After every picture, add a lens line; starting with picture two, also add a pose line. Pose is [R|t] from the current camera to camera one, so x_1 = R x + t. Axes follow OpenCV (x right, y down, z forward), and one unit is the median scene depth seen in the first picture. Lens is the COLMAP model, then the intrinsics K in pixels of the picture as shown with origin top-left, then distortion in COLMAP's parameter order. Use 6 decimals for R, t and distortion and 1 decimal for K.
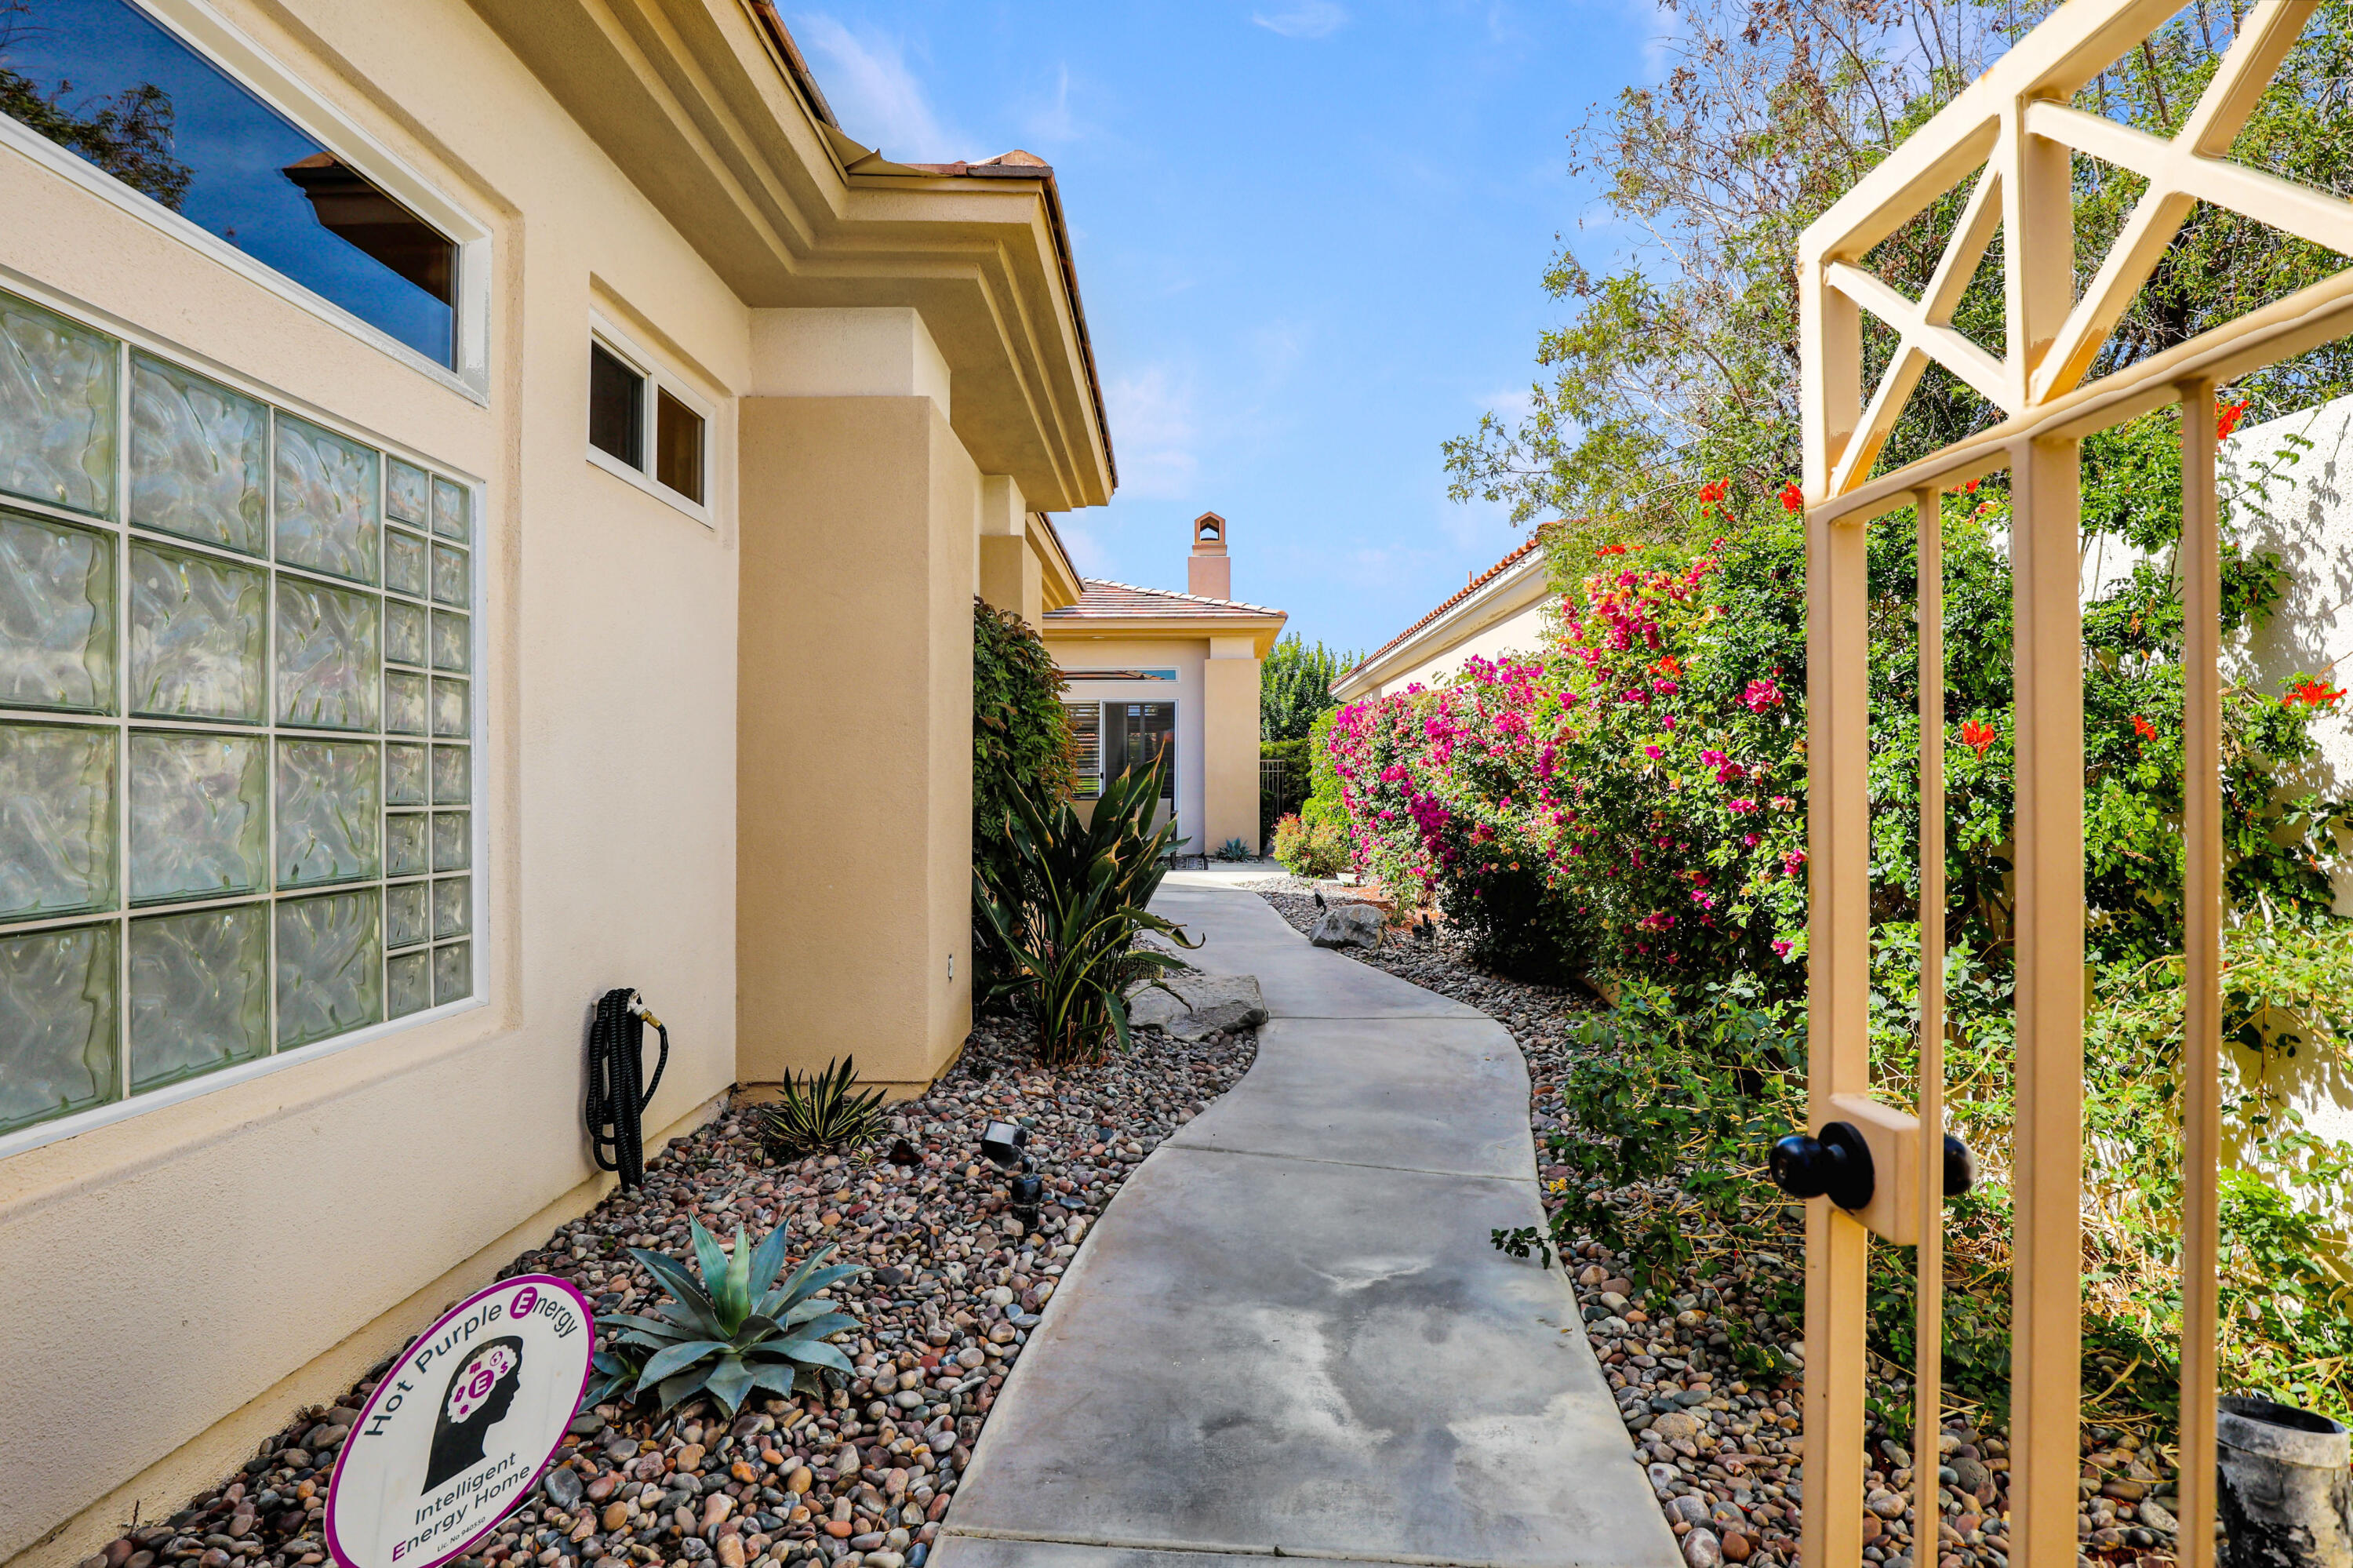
lens RADIAL K [[1075.8, 0, 1189.6], [0, 1075.8, 794.8], [0, 0, 1]] dist [-0.027746, 0.000351]
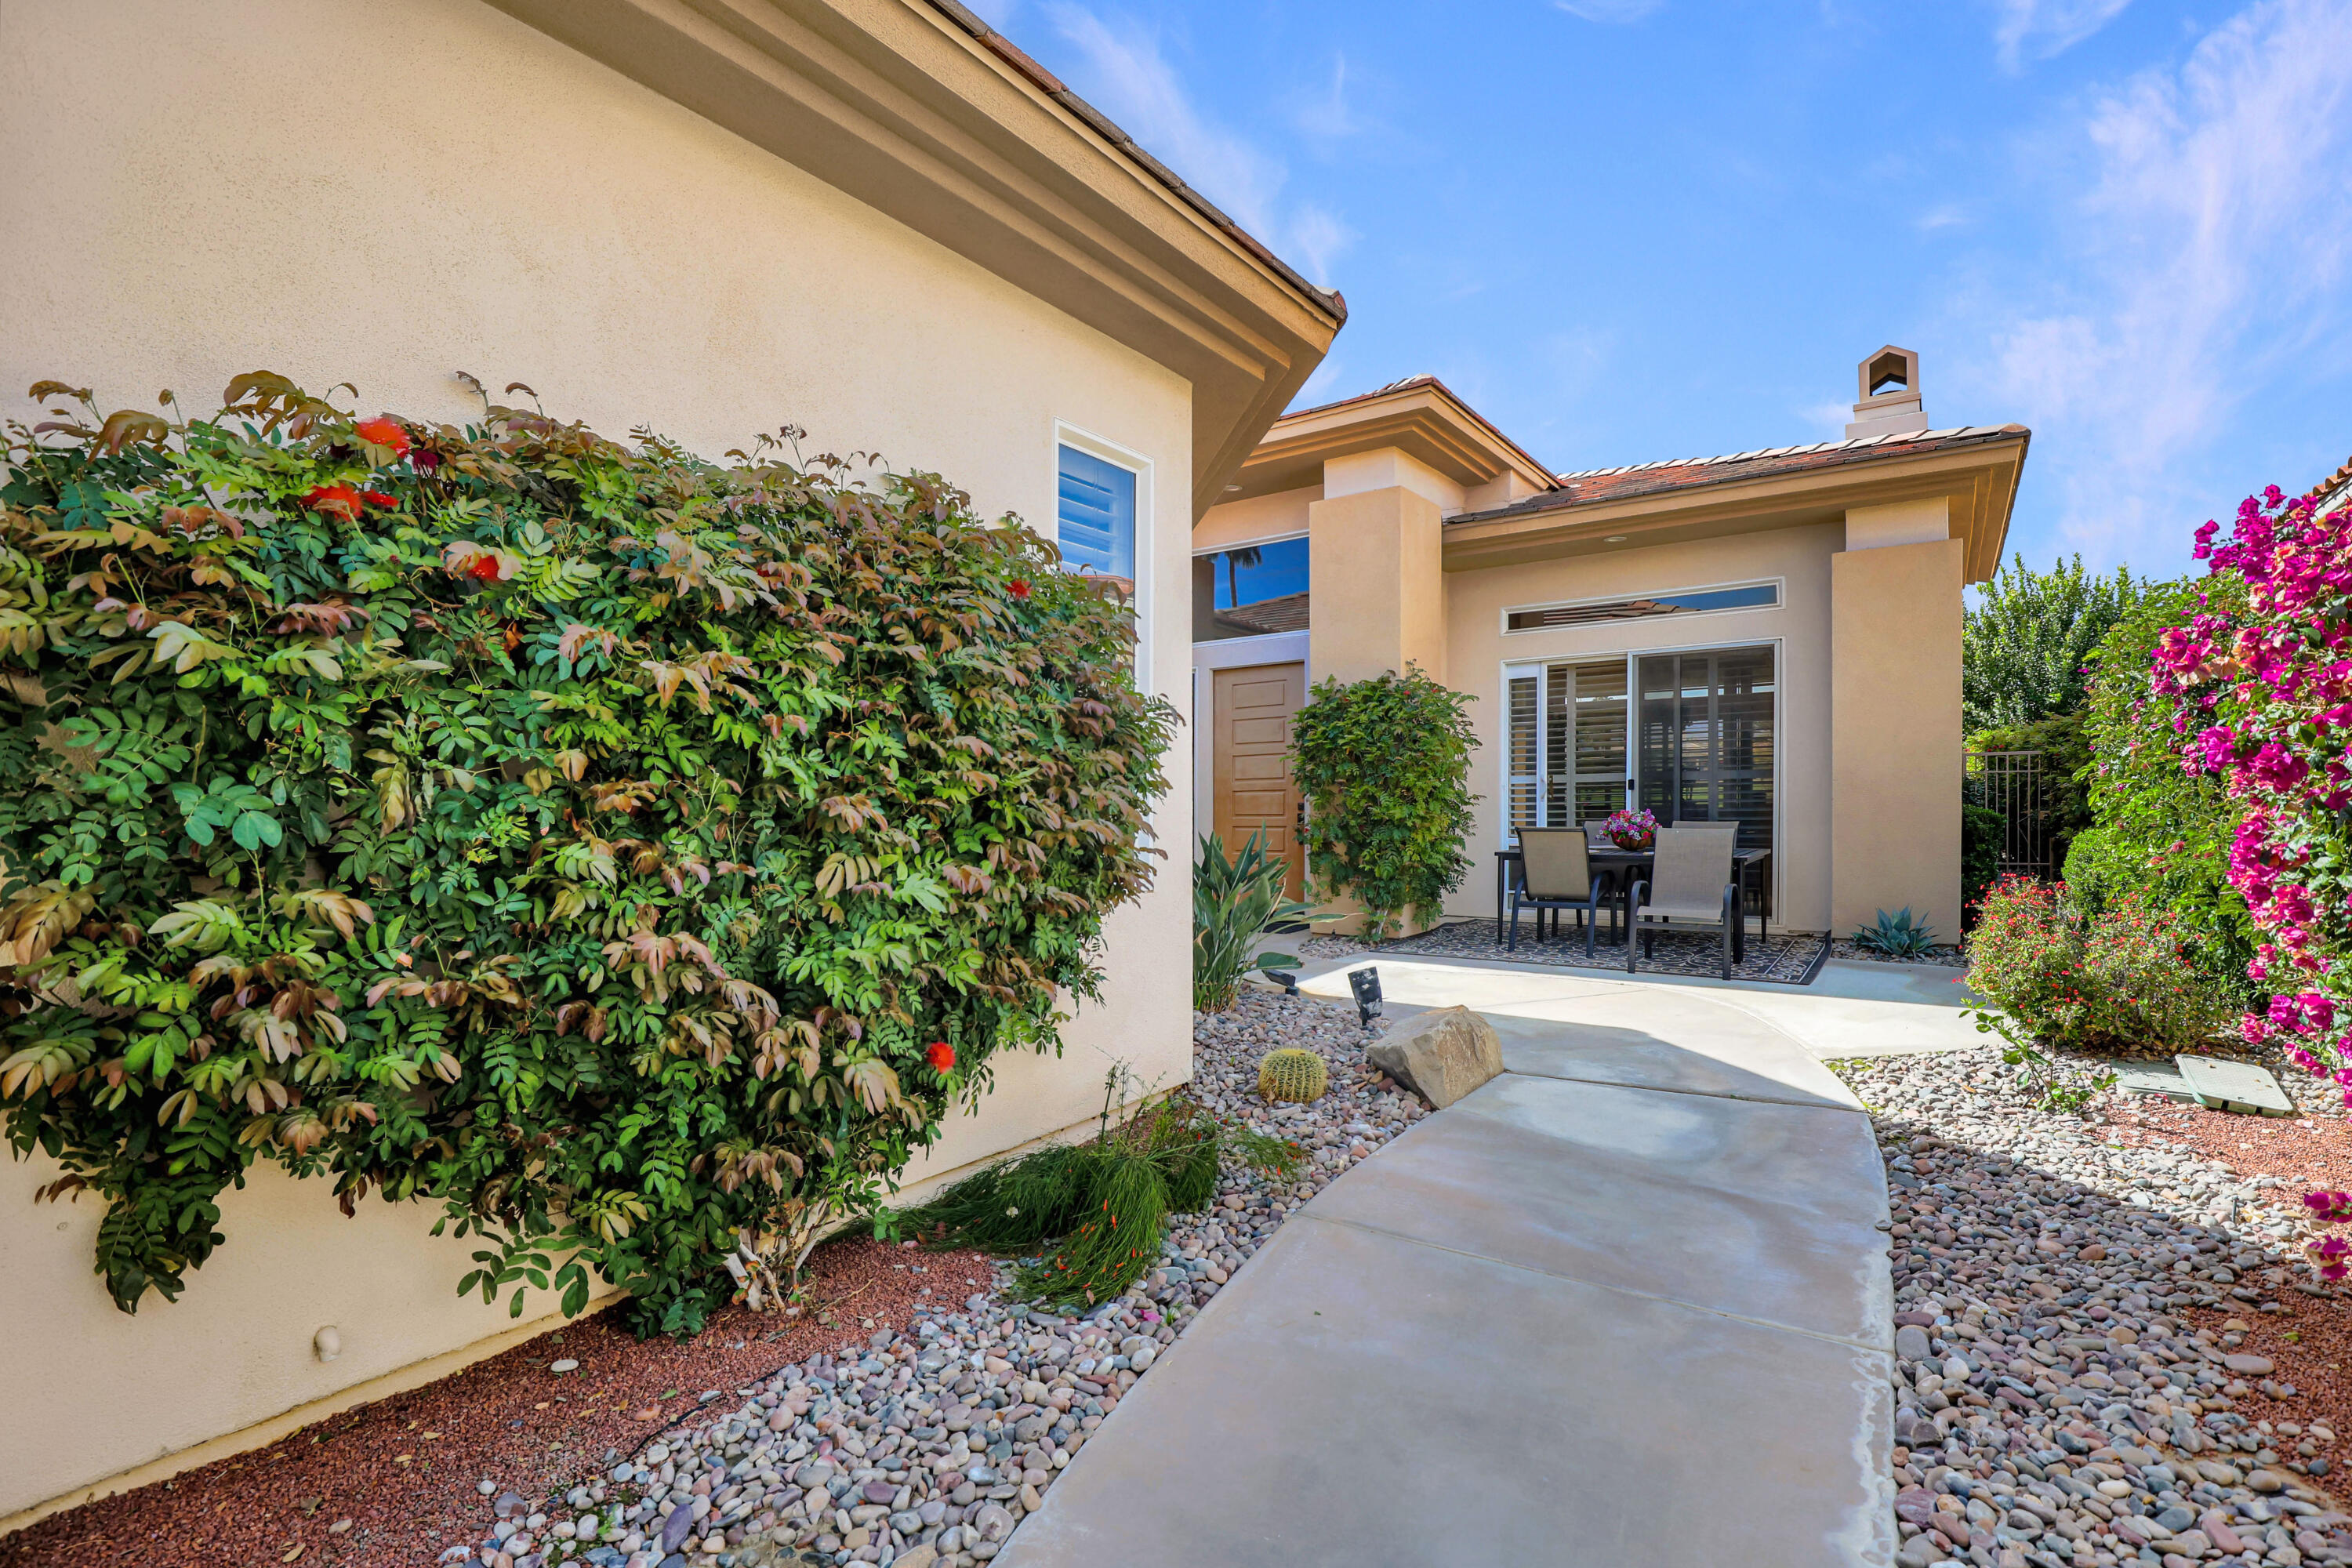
lens RADIAL K [[1075.3, 0, 1189.1], [0, 1075.3, 794.8], [0, 0, 1]] dist [-0.027746, 0.000351]
pose [[0.821221, -0.001433, -0.570608, 0.052570], [-0.003040, 0.999972, -0.006888, -0.006430], [0.570602, 0.007391, 0.821193, 0.417539]]
